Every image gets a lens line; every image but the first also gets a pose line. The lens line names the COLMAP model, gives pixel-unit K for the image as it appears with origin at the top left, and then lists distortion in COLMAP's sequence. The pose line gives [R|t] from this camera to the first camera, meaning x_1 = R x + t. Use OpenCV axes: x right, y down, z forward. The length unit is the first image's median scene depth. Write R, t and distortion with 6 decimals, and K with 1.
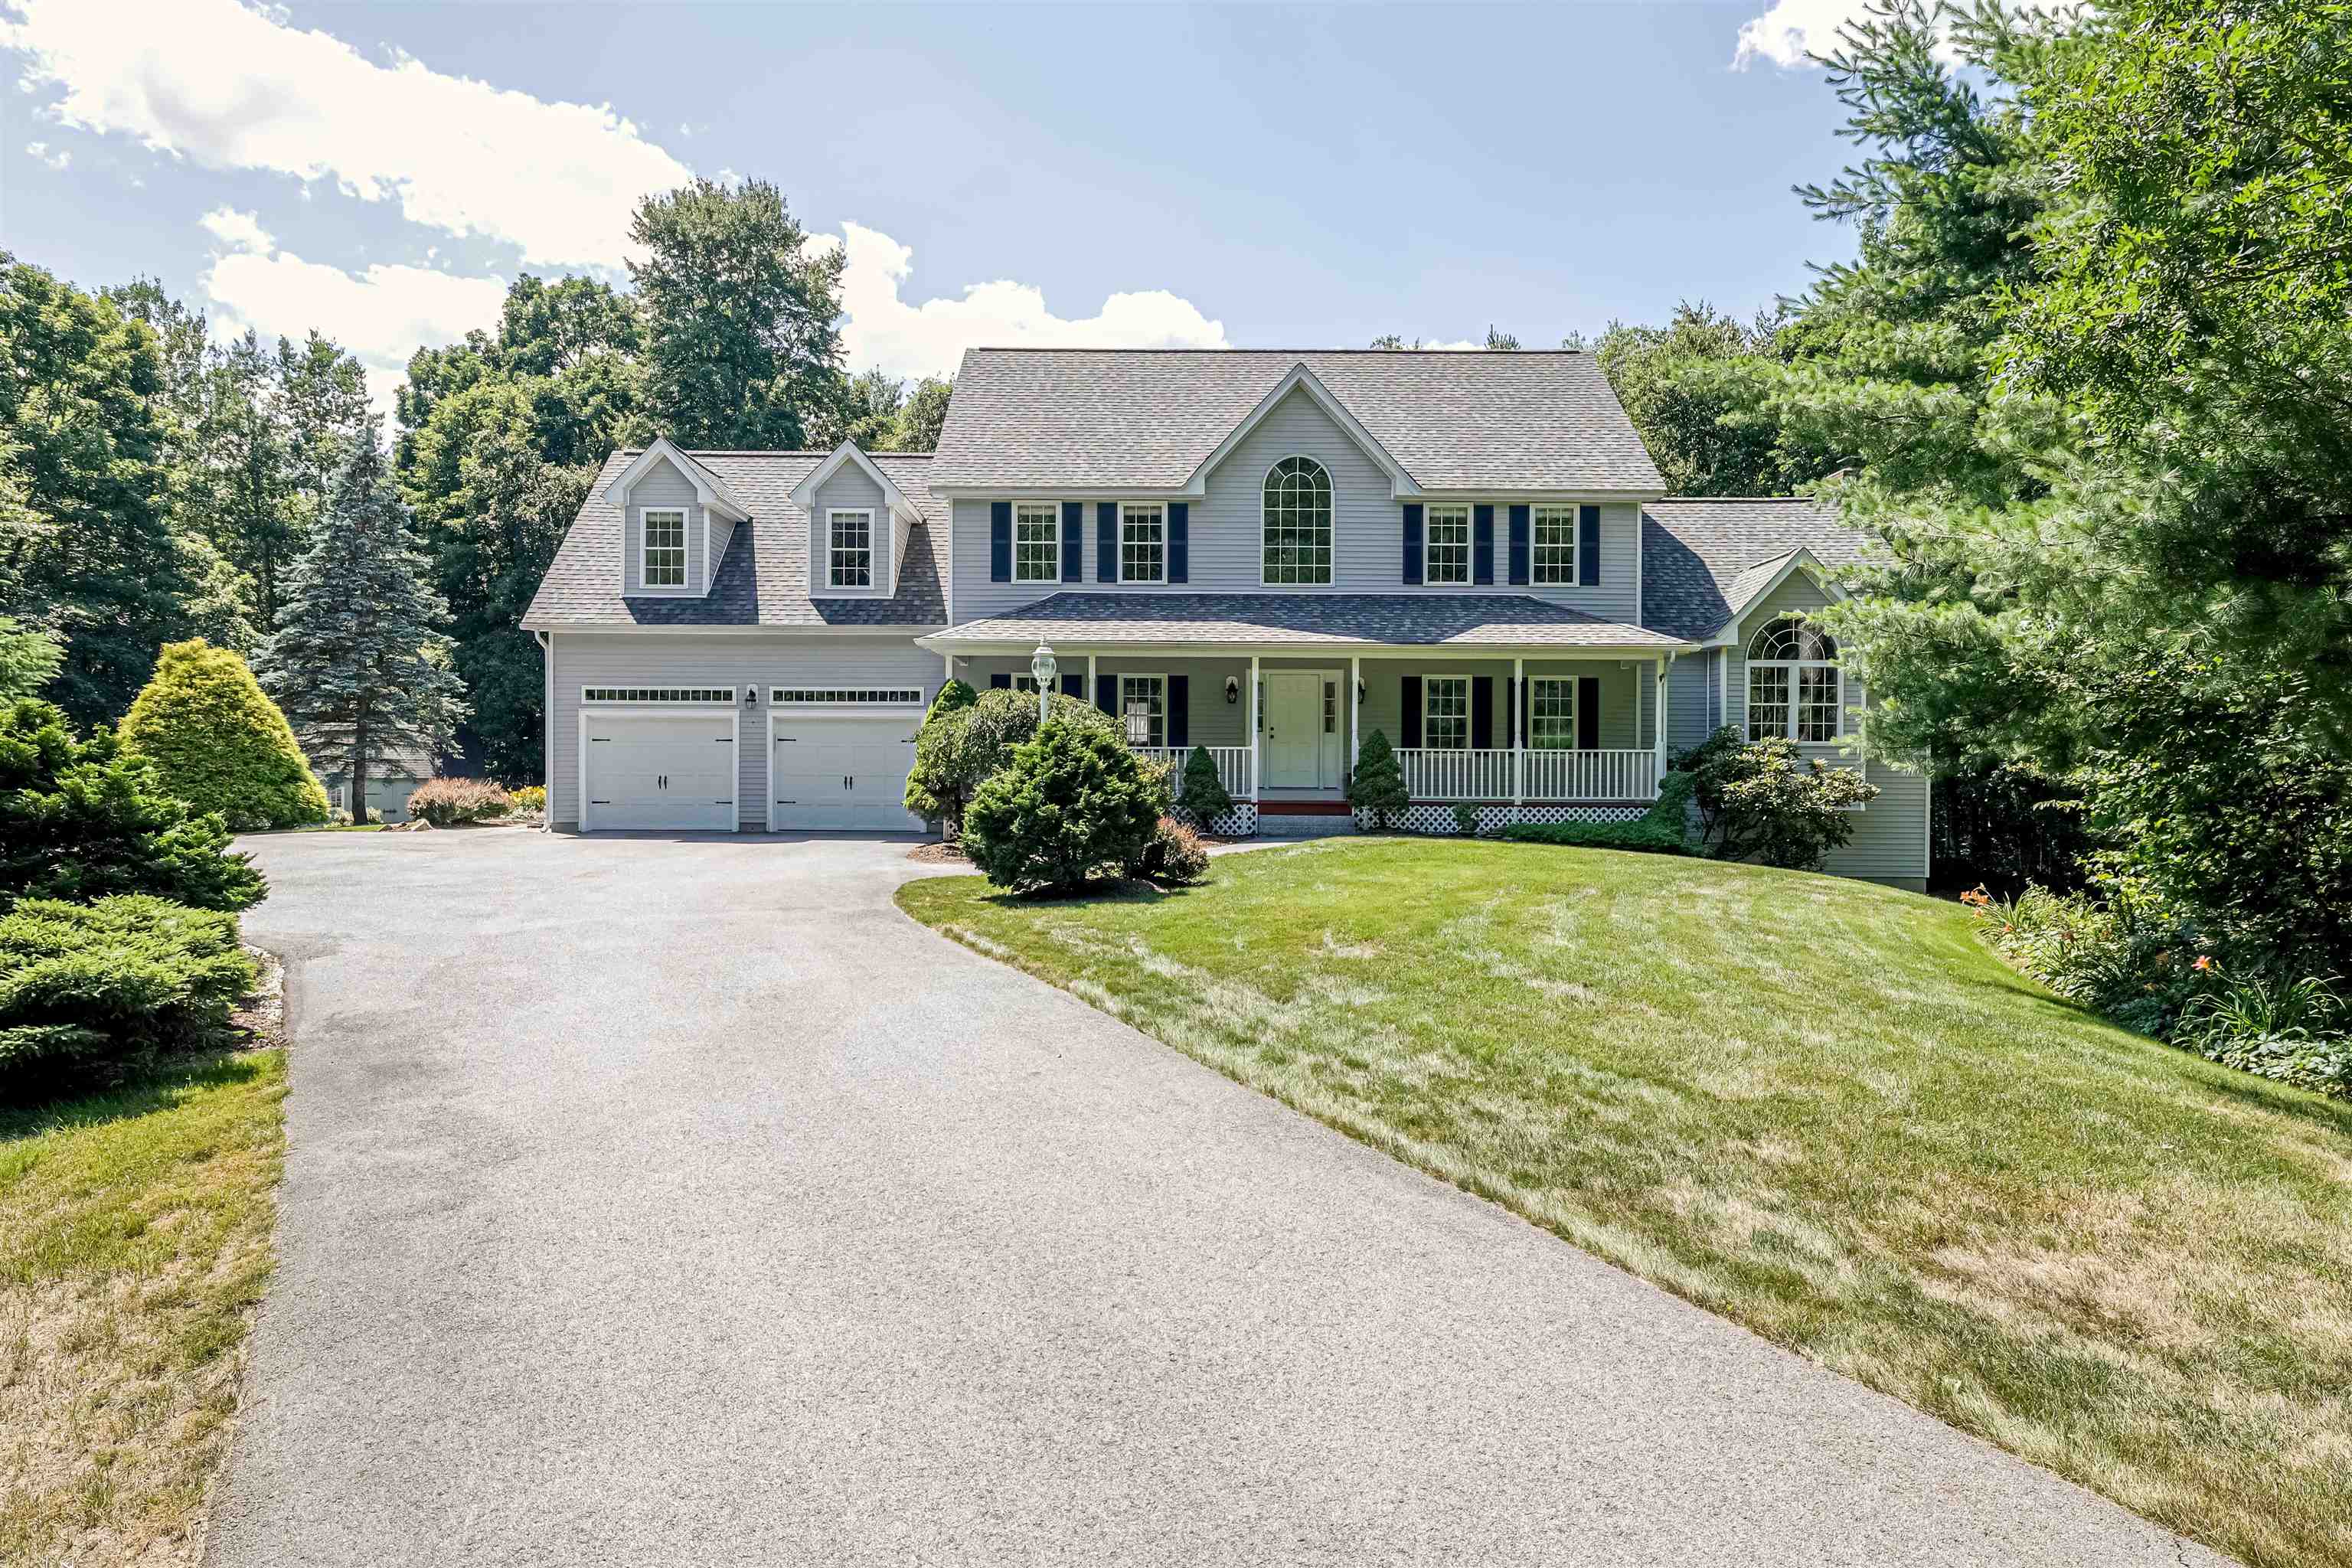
lens RADIAL K [[1382.6, 0, 1176.0], [0, 1382.6, 784.0], [0, 0, 1]] dist [-0.001556, -0.000077]
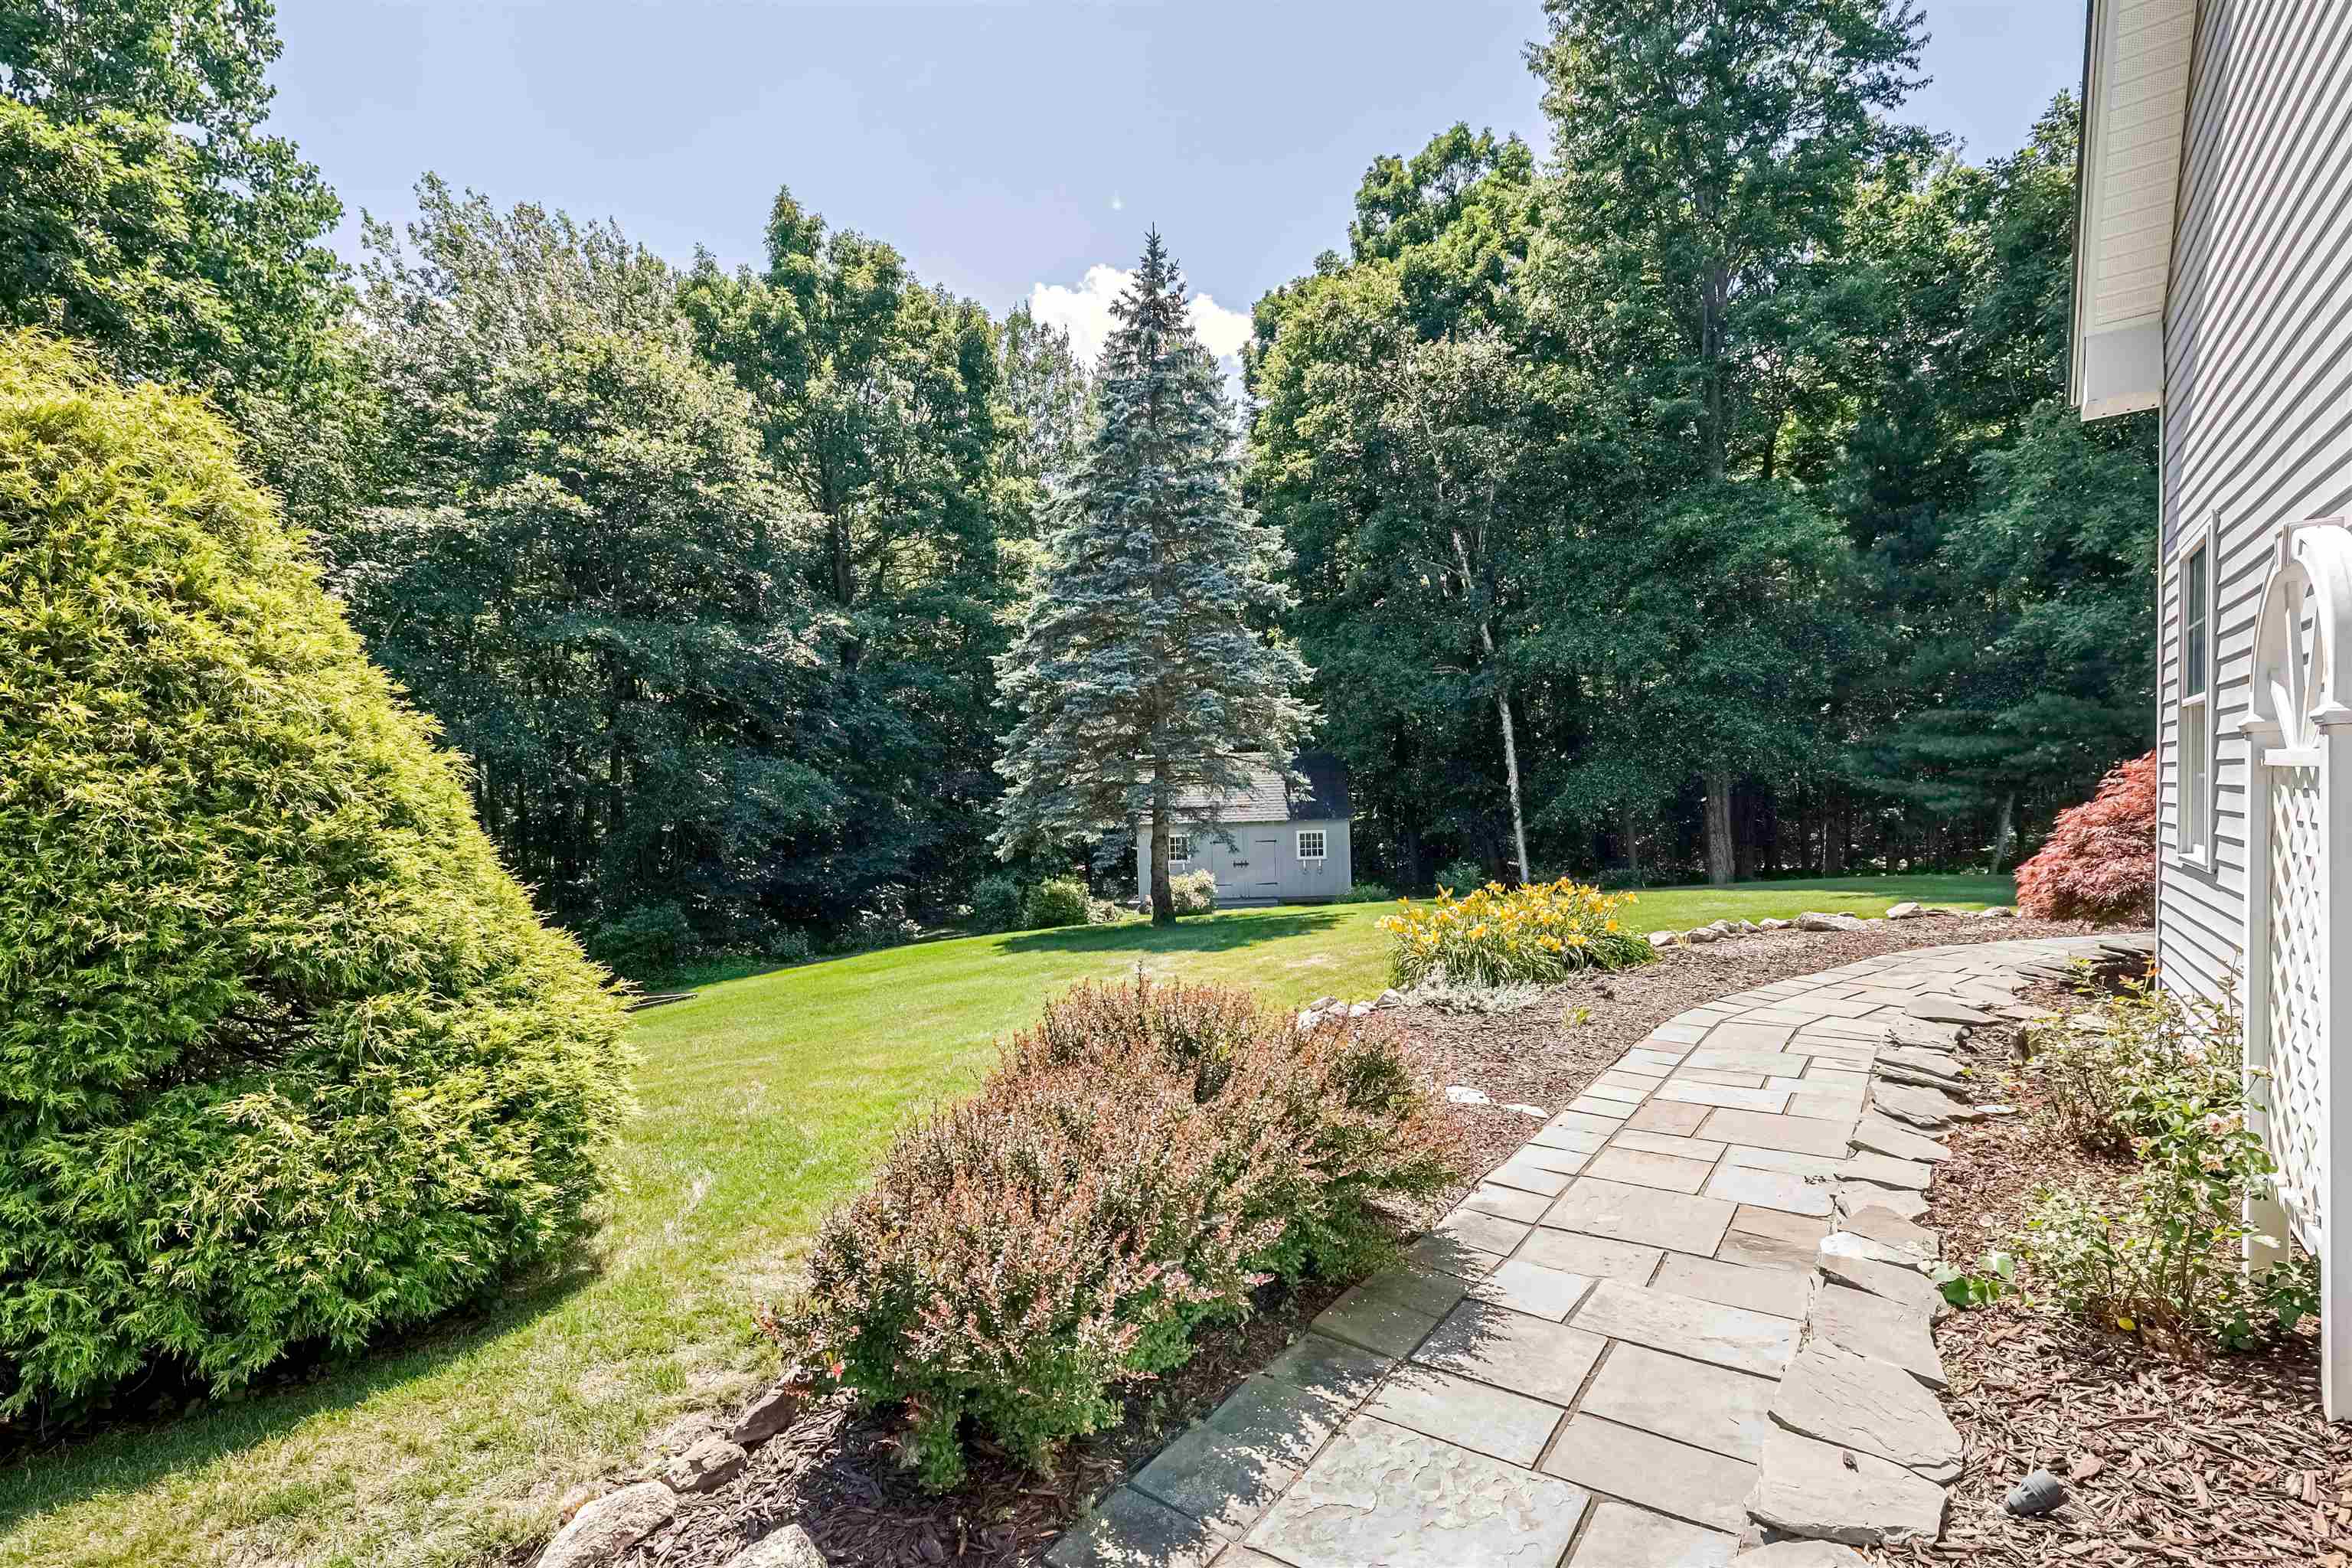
lens RADIAL K [[1059.1, 0, 1176.0], [0, 1059.1, 784.0], [0, 0, 1]] dist [0.001826, 0.000638]
pose [[0.809197, -0.029800, -0.586781, -0.500246], [0.022340, 0.999551, -0.019954, -0.031817], [0.587113, 0.003038, 0.809500, 1.005140]]
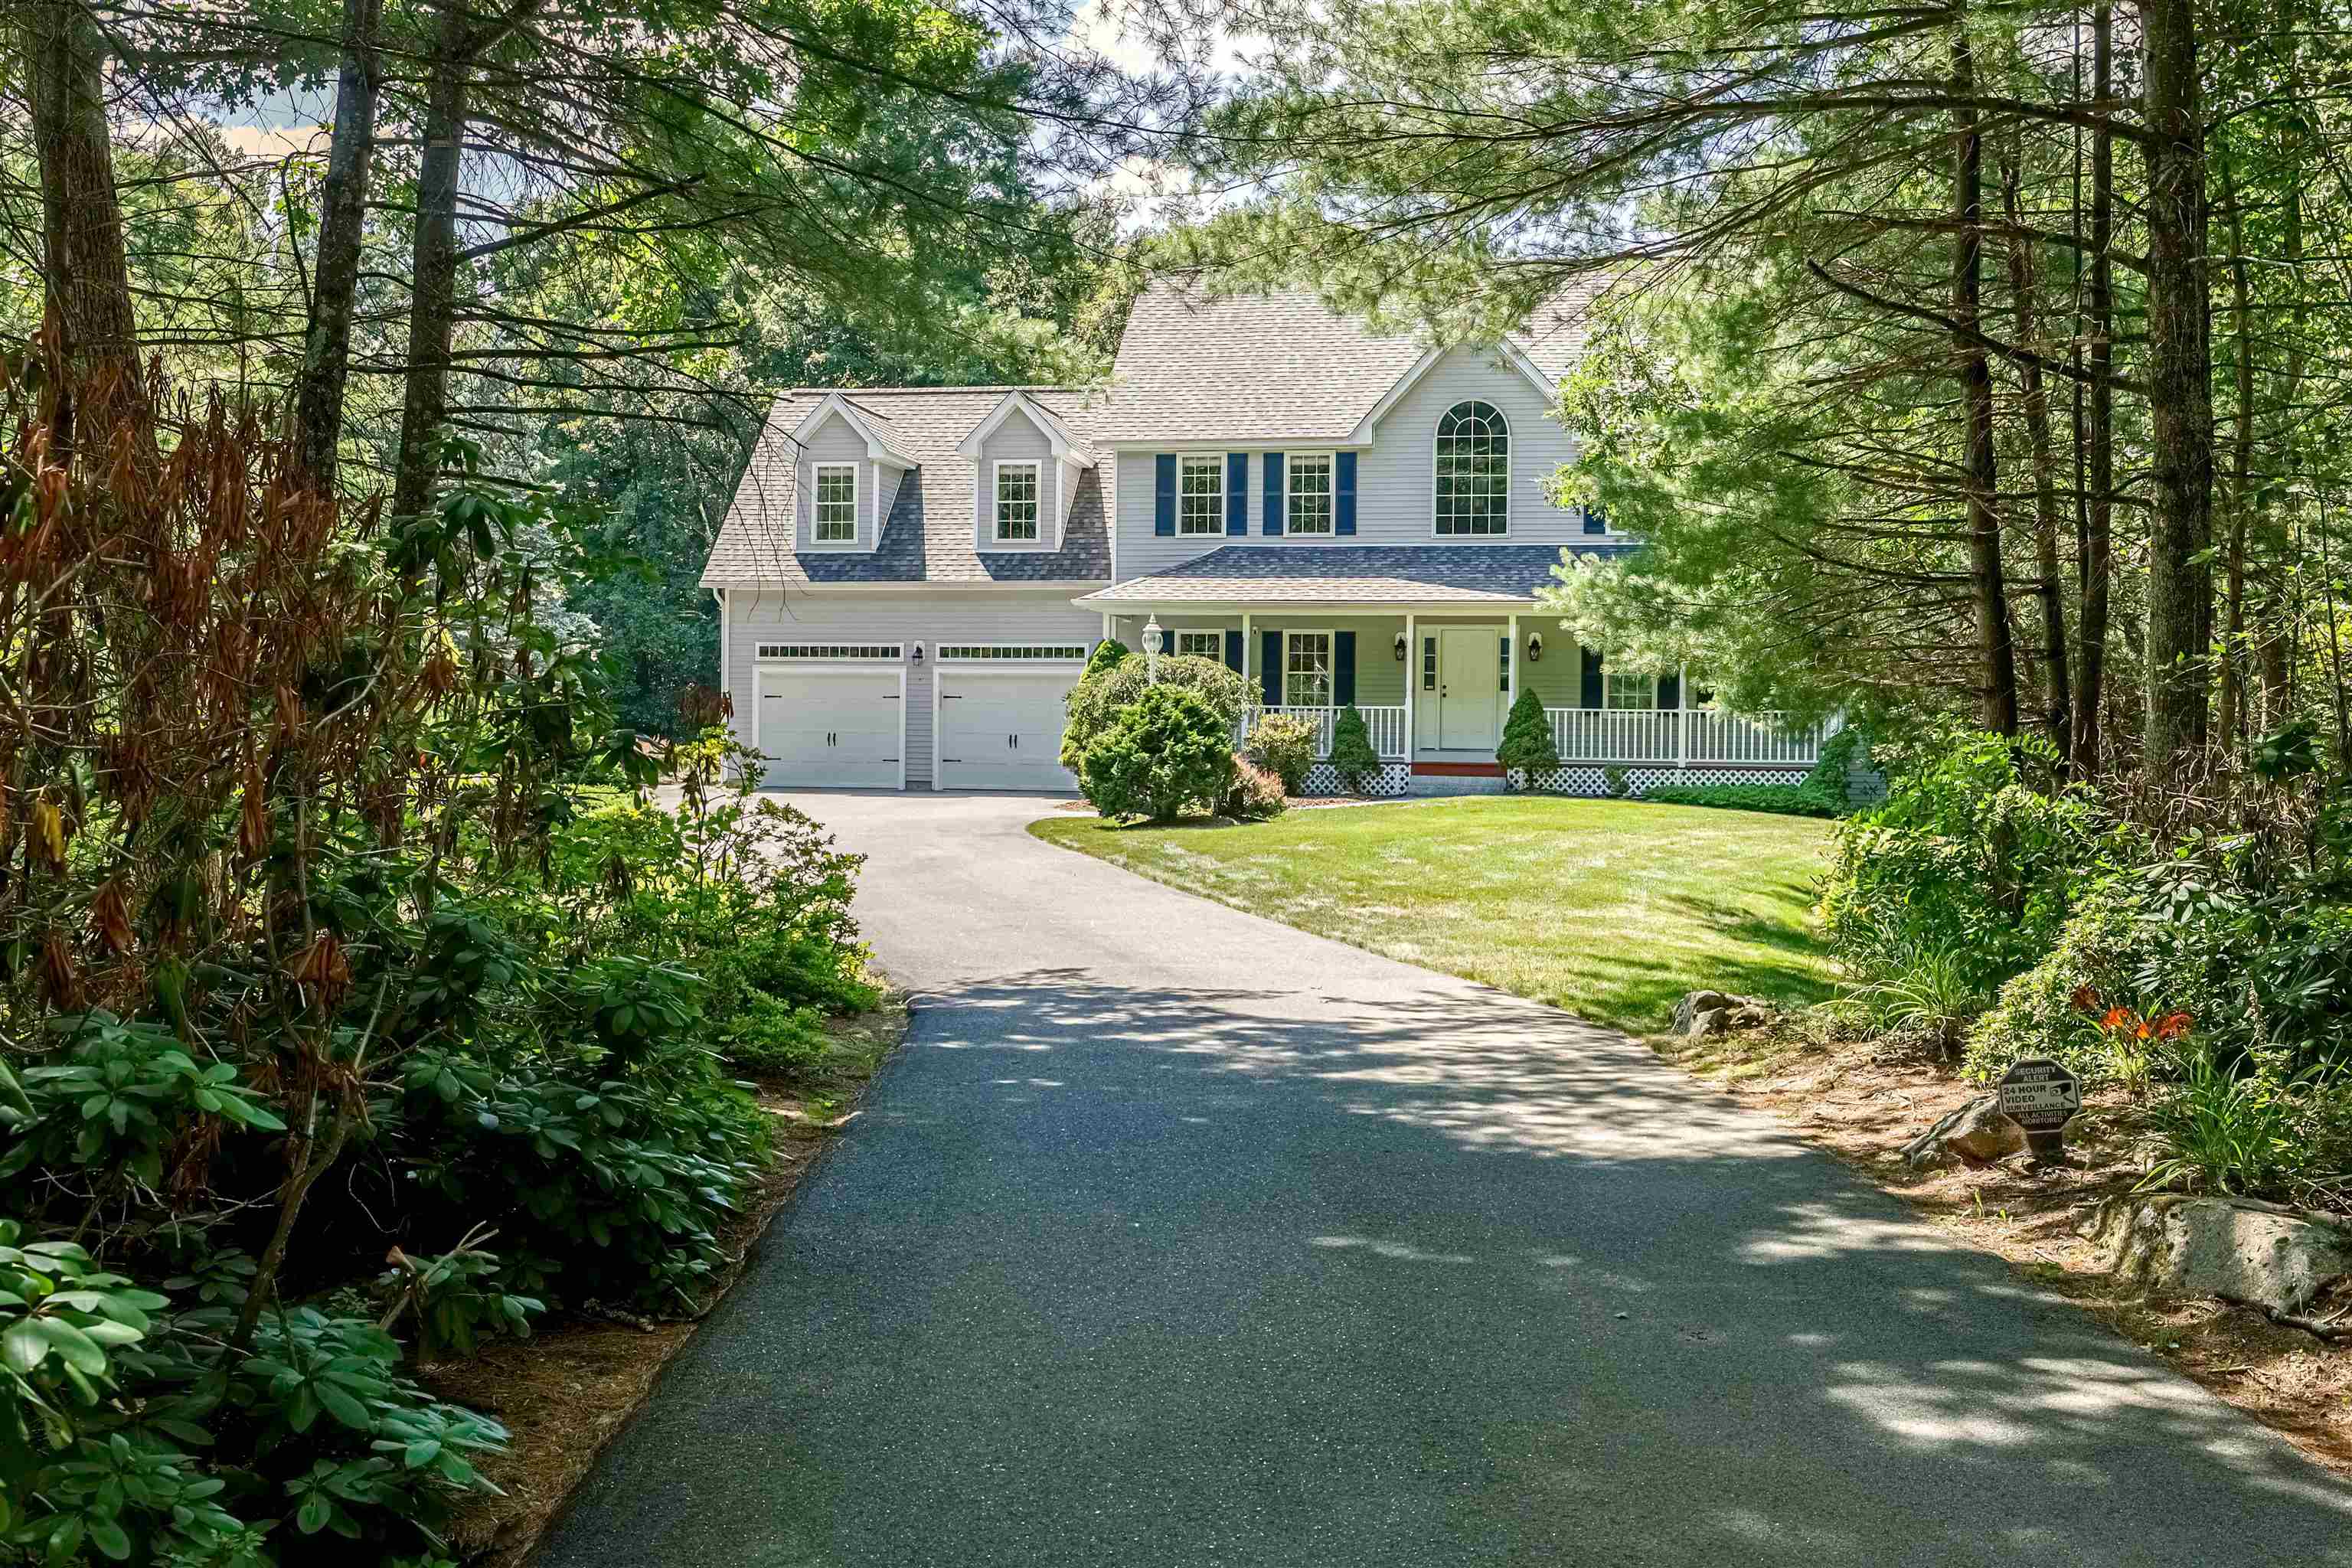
lens RADIAL K [[2482.5, 0, 1176.0], [0, 2482.5, 784.0], [0, 0, 1]] dist [0.012295, 0.002835]
pose [[0.981201, 0.009646, -0.192745, 0.216675], [-0.008050, 0.999927, 0.009066, 0.012765], [0.192818, -0.007344, 0.981207, -0.707298]]
